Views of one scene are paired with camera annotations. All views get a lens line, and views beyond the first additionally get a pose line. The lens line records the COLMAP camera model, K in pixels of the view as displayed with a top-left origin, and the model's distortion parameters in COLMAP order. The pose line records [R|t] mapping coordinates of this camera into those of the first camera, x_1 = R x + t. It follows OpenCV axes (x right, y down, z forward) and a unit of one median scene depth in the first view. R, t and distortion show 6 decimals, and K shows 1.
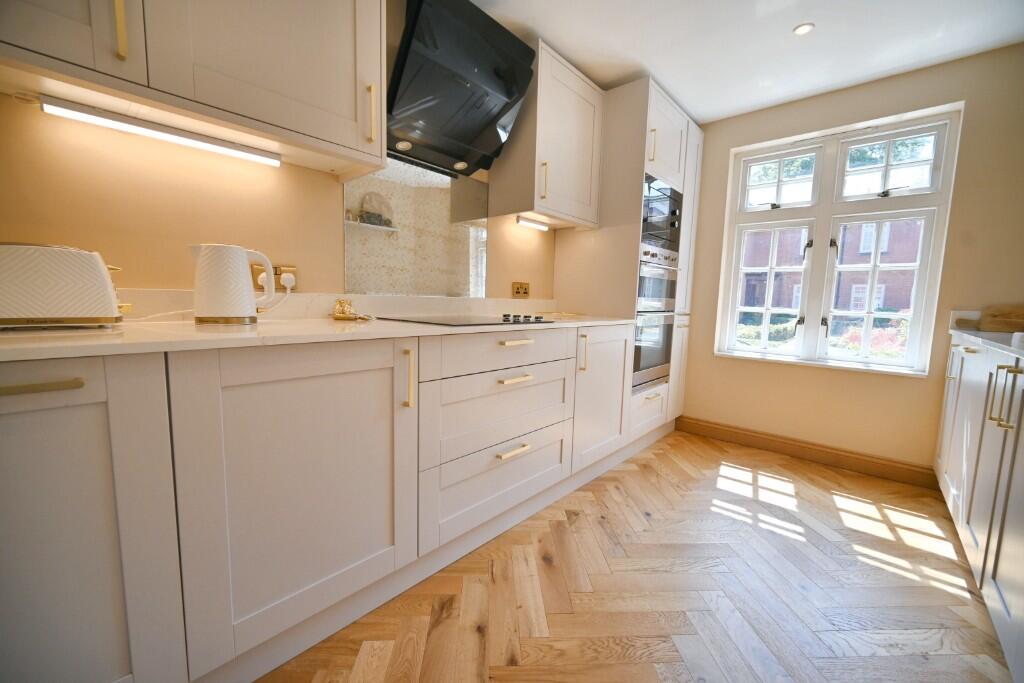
lens RADIAL K [[404.4, 0, 510.1], [0, 404.4, 342.5], [0, 0, 1]] dist [-0.002212, -0.000416]
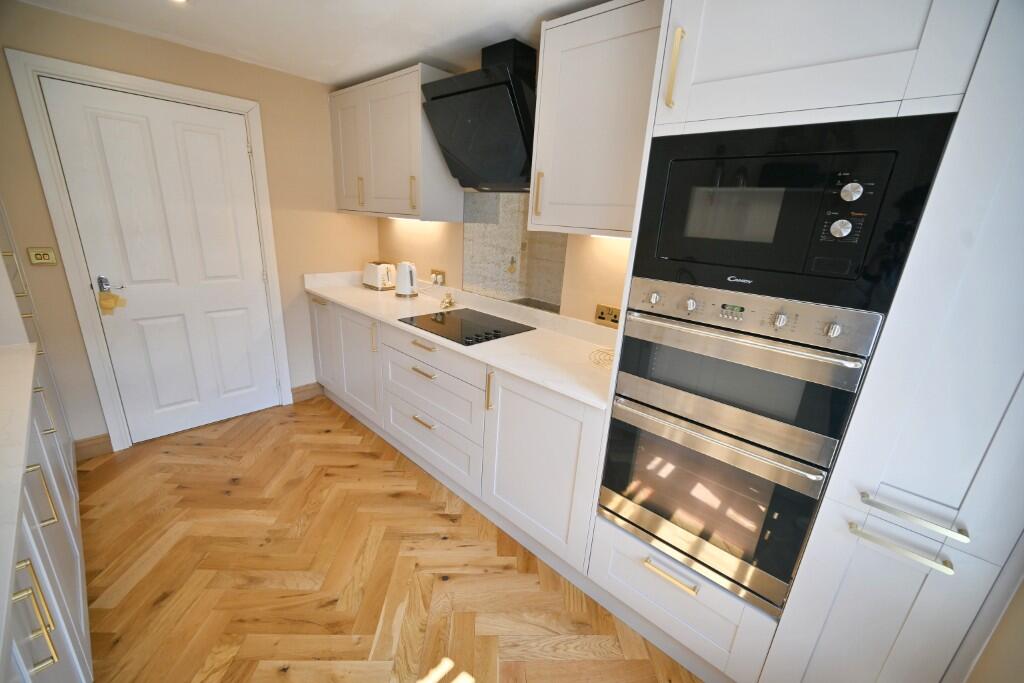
lens RADIAL K [[404.4, 0, 510.1], [0, 404.4, 342.5], [0, 0, 1]] dist [-0.002212, -0.000416]
pose [[-0.014926, 0.275133, -0.961290, 1.150326], [-0.164164, 0.947677, 0.273786, -0.376600], [0.986320, 0.161896, 0.031022, 1.110073]]
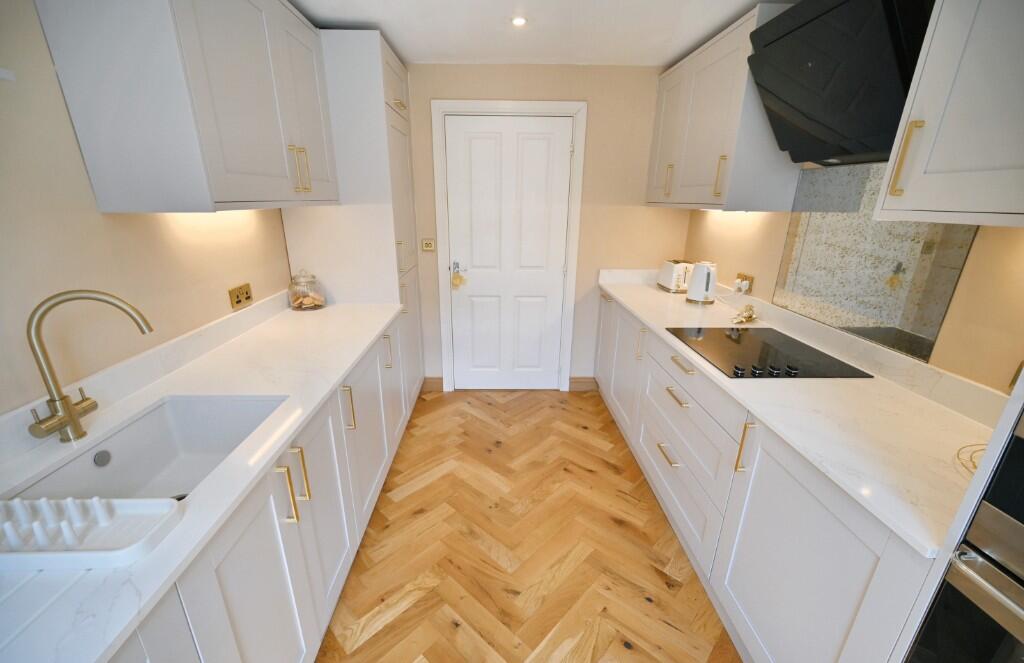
lens RADIAL K [[421.8, 0, 503.9], [0, 421.8, 347.4], [0, 0, 1]] dist [-0.000611, -0.000248]
pose [[-0.726222, 0.201093, -0.657391, 0.982632], [-0.099067, 0.915667, 0.389538, -0.390952], [0.680285, 0.348017, -0.645055, 1.245567]]
